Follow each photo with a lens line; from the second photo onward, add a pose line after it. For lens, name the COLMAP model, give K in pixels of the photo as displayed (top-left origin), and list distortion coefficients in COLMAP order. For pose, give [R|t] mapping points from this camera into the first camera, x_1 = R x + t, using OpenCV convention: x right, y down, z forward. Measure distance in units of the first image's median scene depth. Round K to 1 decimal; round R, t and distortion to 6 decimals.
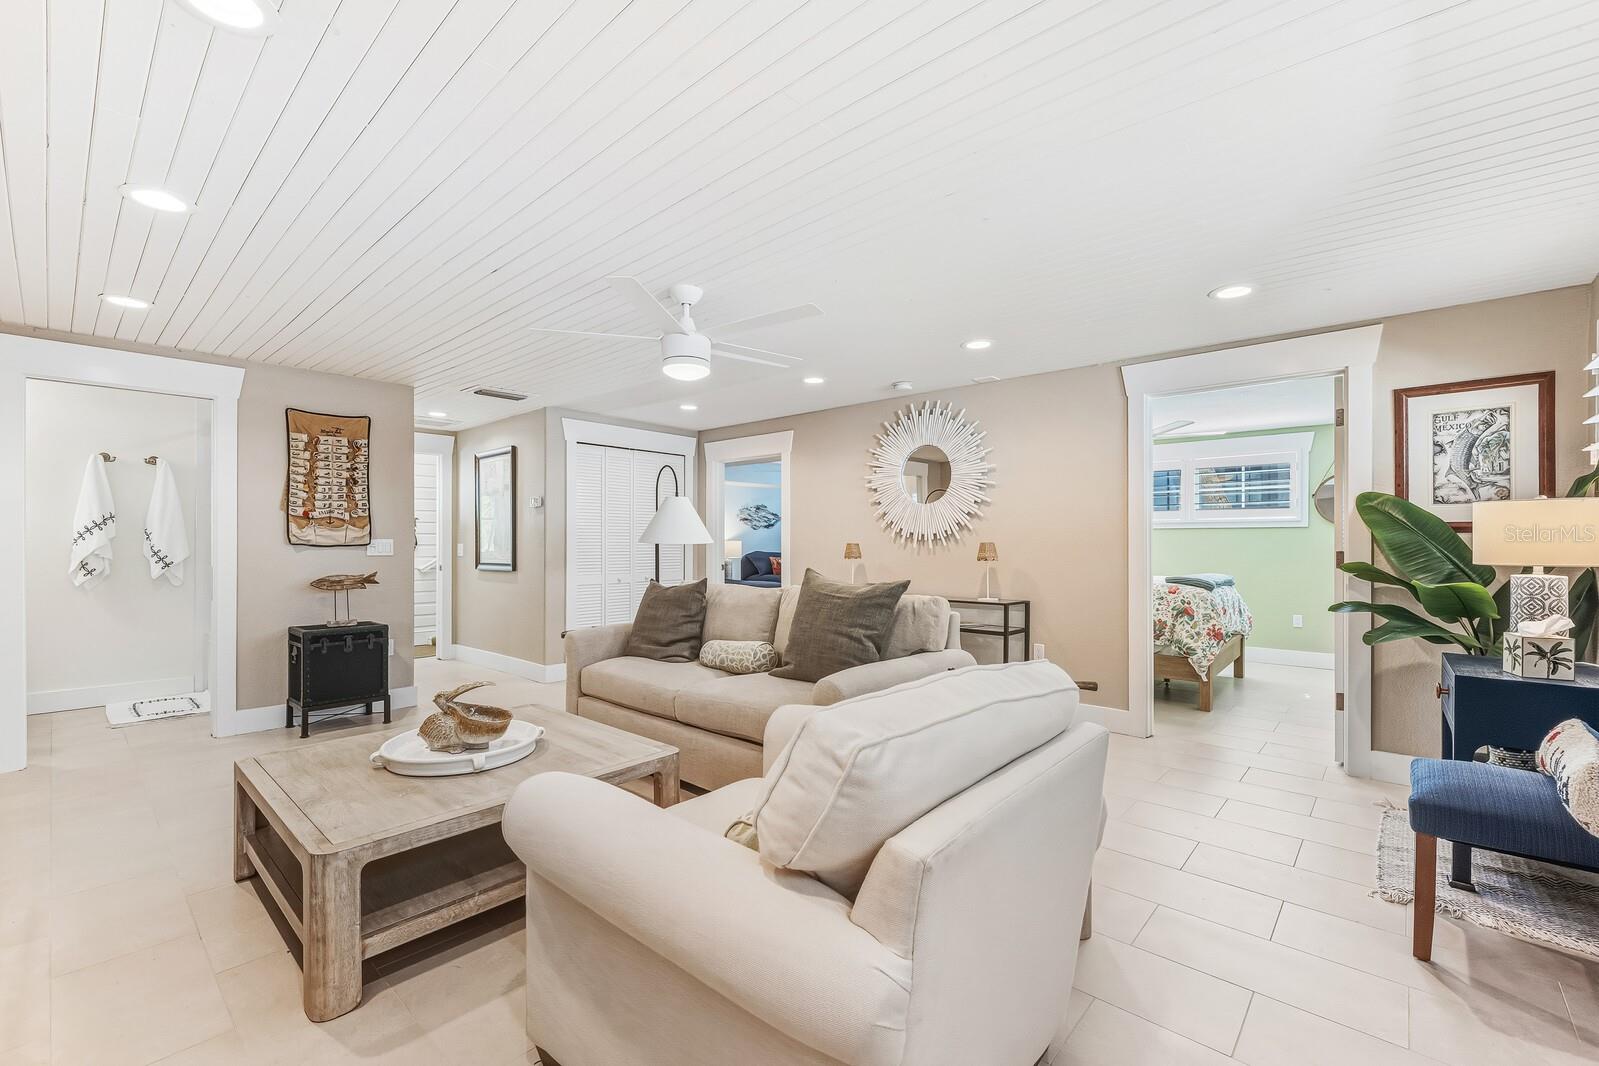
lens RADIAL K [[686.0, 0, 802.6], [0, 686.0, 544.5], [0, 0, 1]] dist [-0.000633, 0.000006]
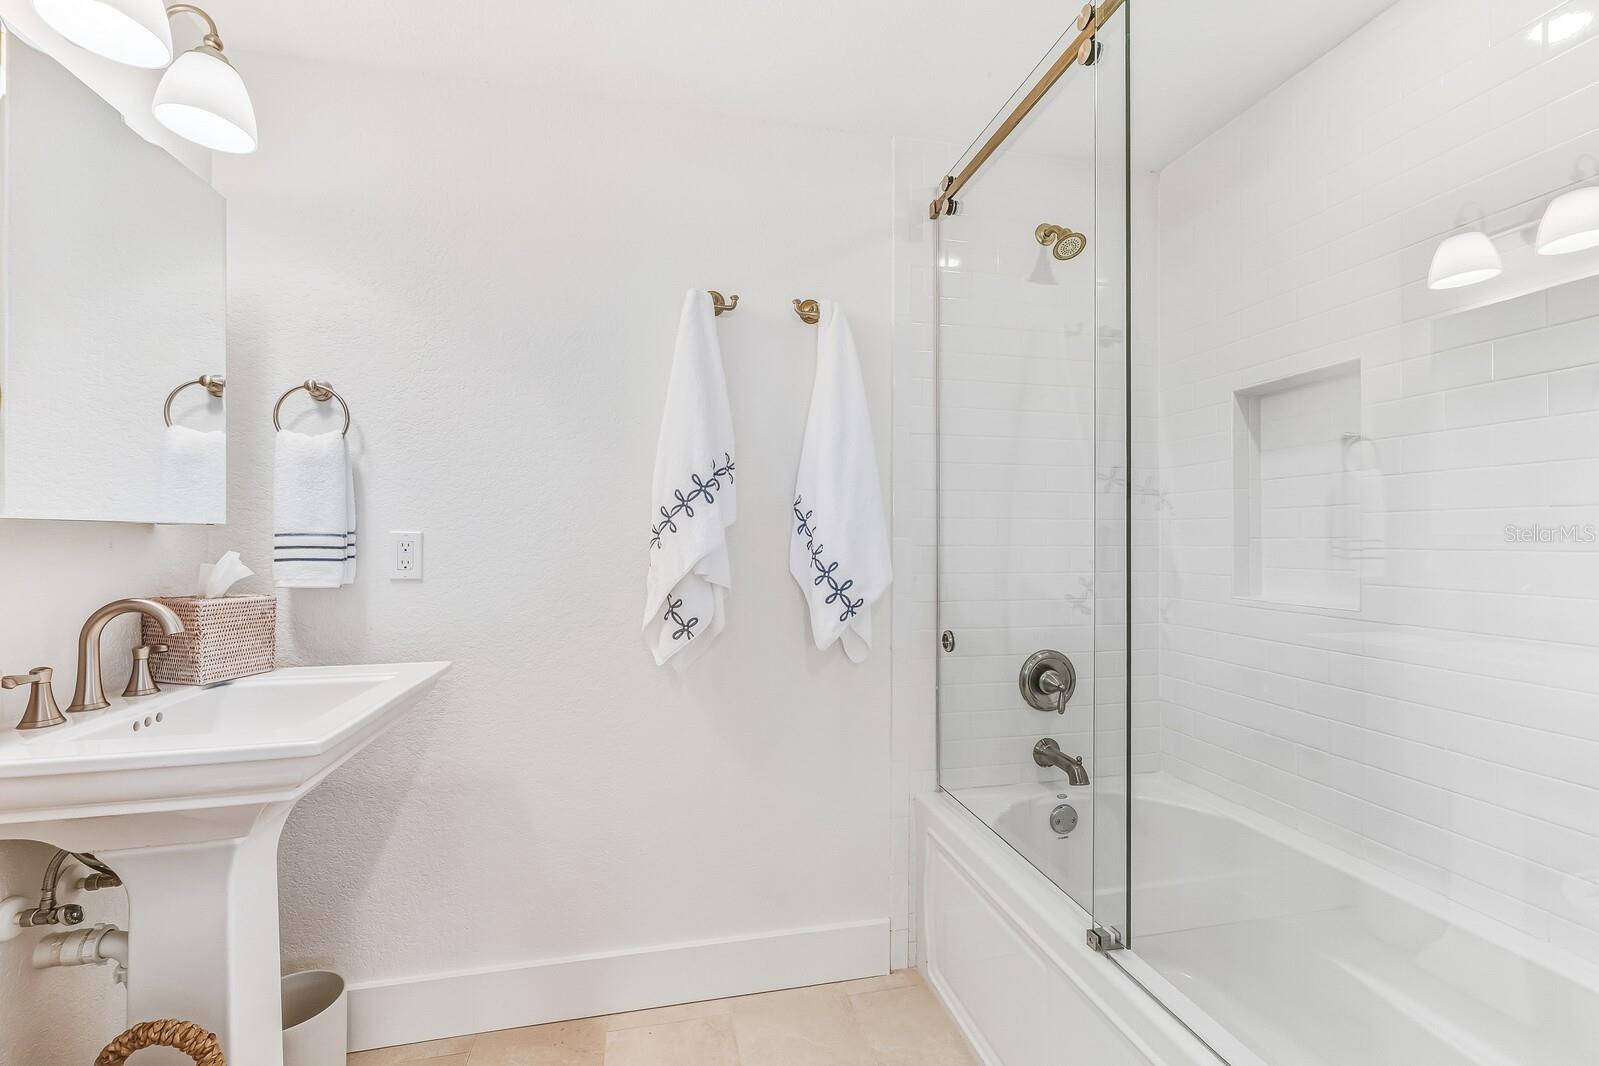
lens RADIAL K [[686.0, 0, 801.5], [0, 686.0, 535.6], [0, 0, 1]] dist [-0.000633, 0.000006]
pose [[0.813106, -0.003158, -0.582107, -0.752698], [-0.004851, 0.999914, -0.012200, -0.000947], [0.582095, 0.012744, 0.813021, 0.716457]]
